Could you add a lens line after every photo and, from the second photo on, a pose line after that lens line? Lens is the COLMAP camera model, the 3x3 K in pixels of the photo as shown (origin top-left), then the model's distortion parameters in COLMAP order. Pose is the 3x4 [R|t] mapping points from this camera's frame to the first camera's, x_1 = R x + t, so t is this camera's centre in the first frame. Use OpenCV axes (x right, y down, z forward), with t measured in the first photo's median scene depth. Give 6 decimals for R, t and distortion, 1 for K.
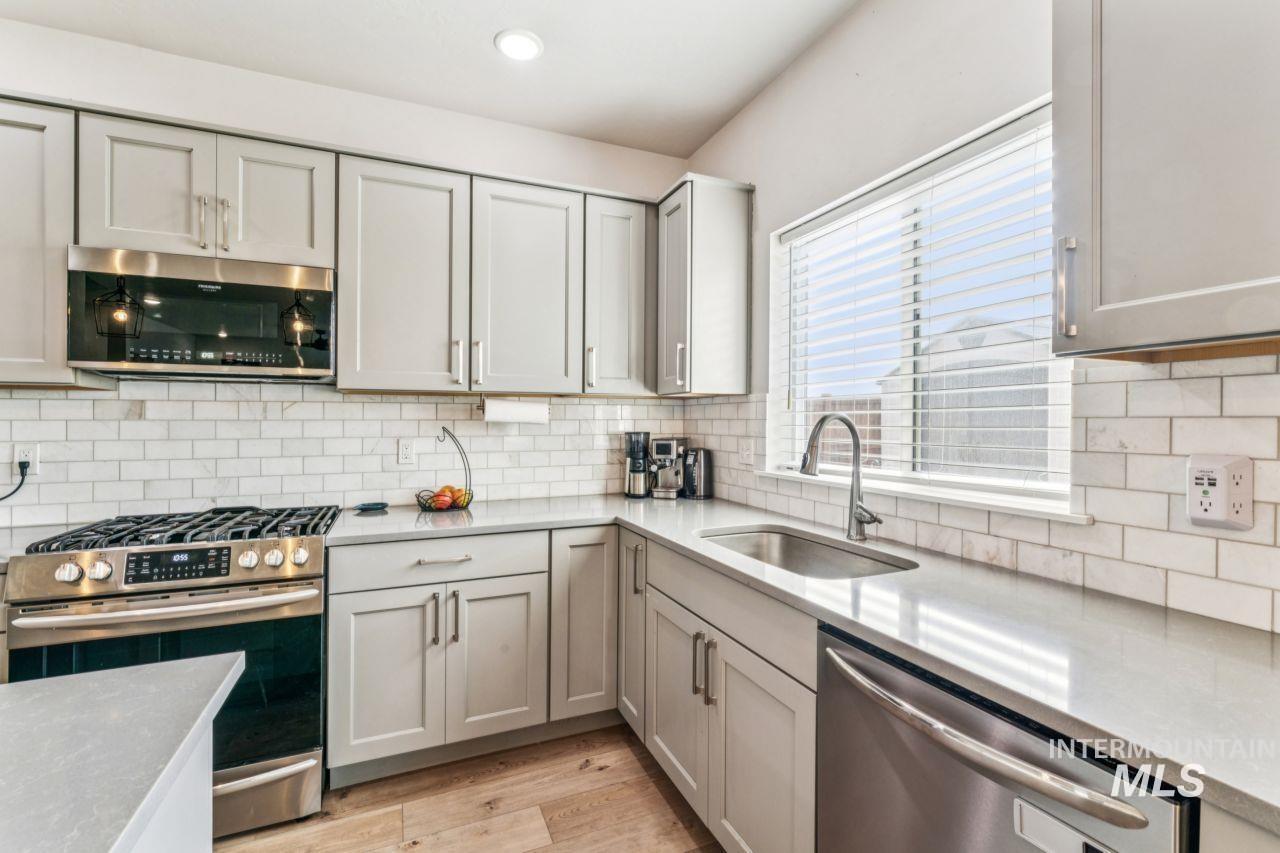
lens RADIAL K [[562.1, 0, 640.0], [0, 562.1, 423.2], [0, 0, 1]] dist [-0.000452, -0.000388]
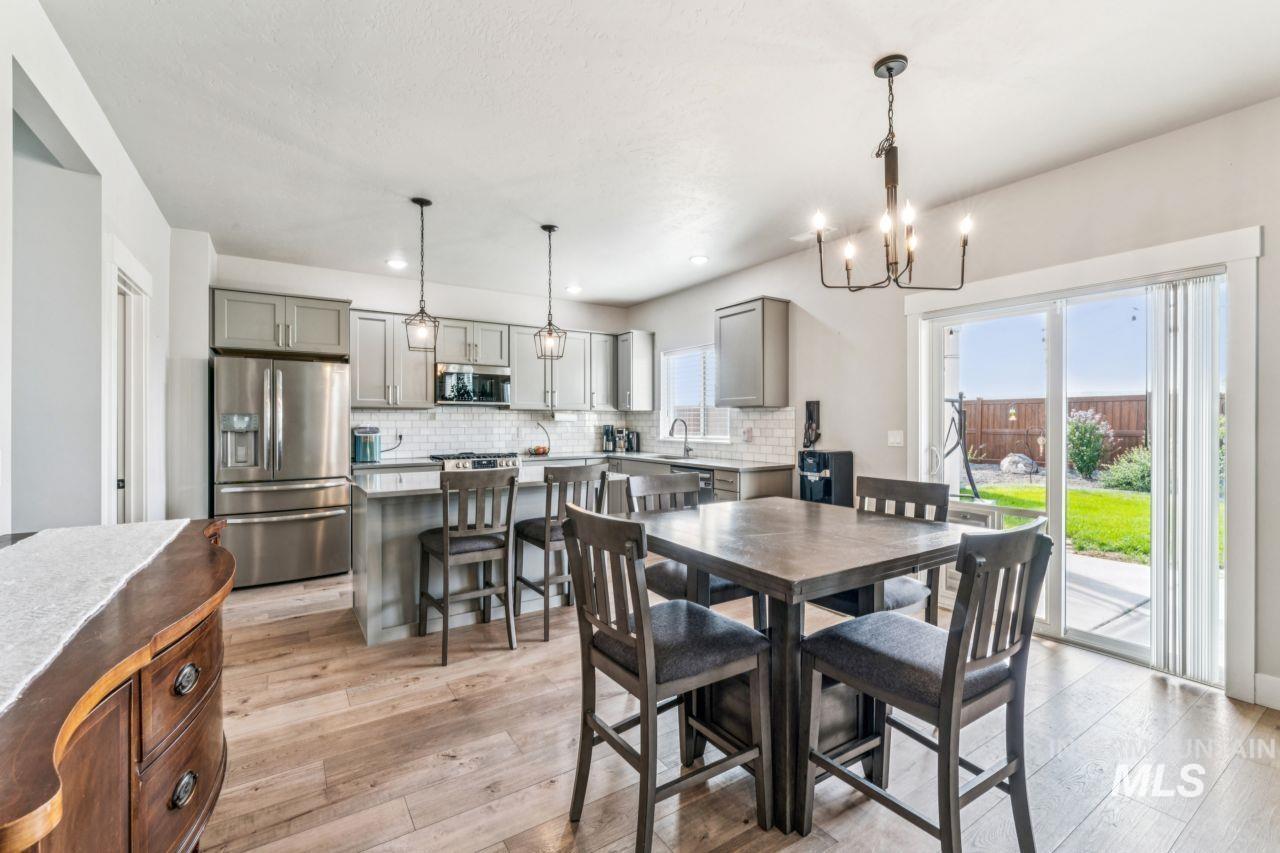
lens RADIAL K [[547.4, 0, 642.4], [0, 547.4, 423.7], [0, 0, 1]] dist [-0.000275, -0.000155]
pose [[0.983699, -0.000294, 0.179822, -0.357340], [0.000095, 0.999999, 0.001112, 0.007480], [-0.179822, -0.001076, 0.983699, -1.696017]]
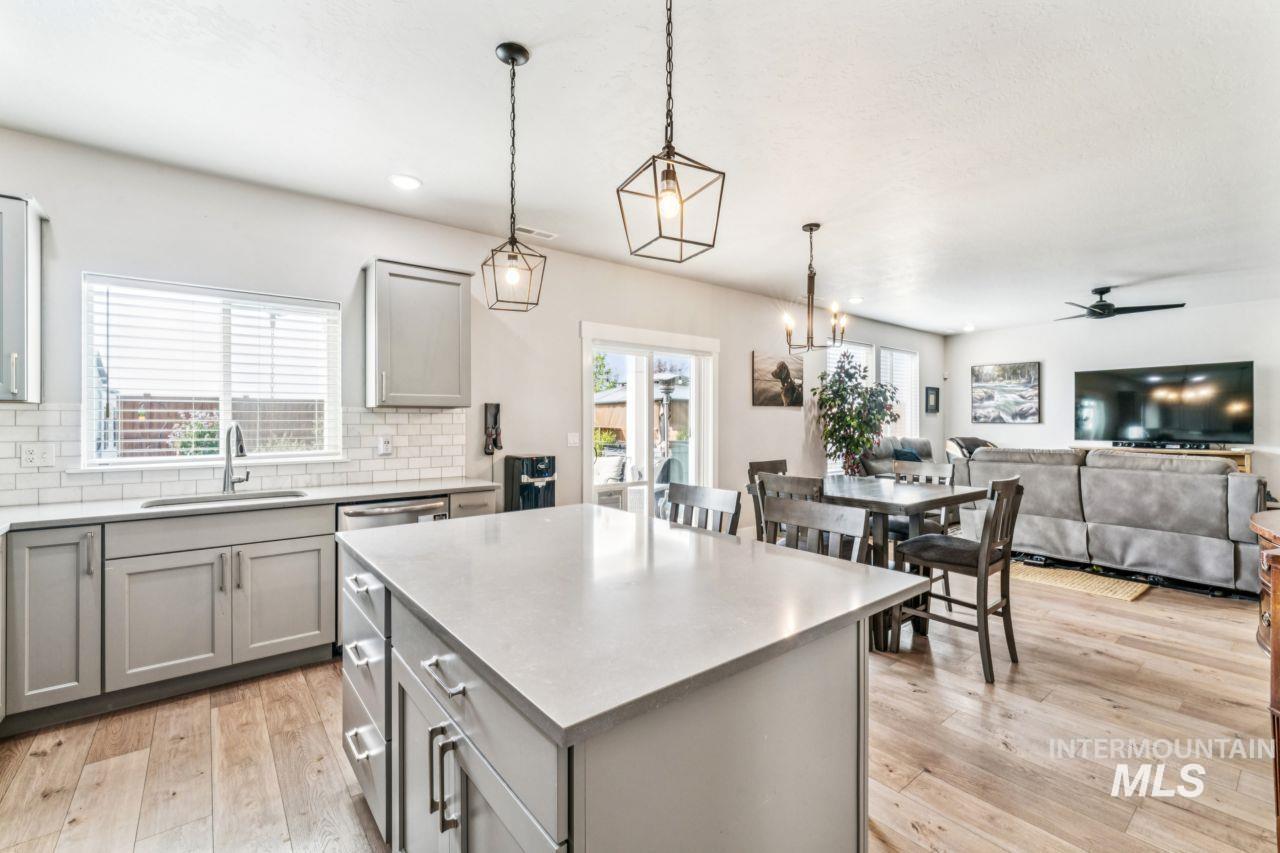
lens RADIAL K [[549.1, 0, 642.3], [0, 549.1, 417.2], [0, 0, 1]] dist [-0.001173, 0.000593]
pose [[-0.269657, 0.006050, 0.962938, -1.287803], [0.004225, 0.999978, -0.005100, -0.015503], [-0.962947, 0.002693, -0.269676, 0.169506]]
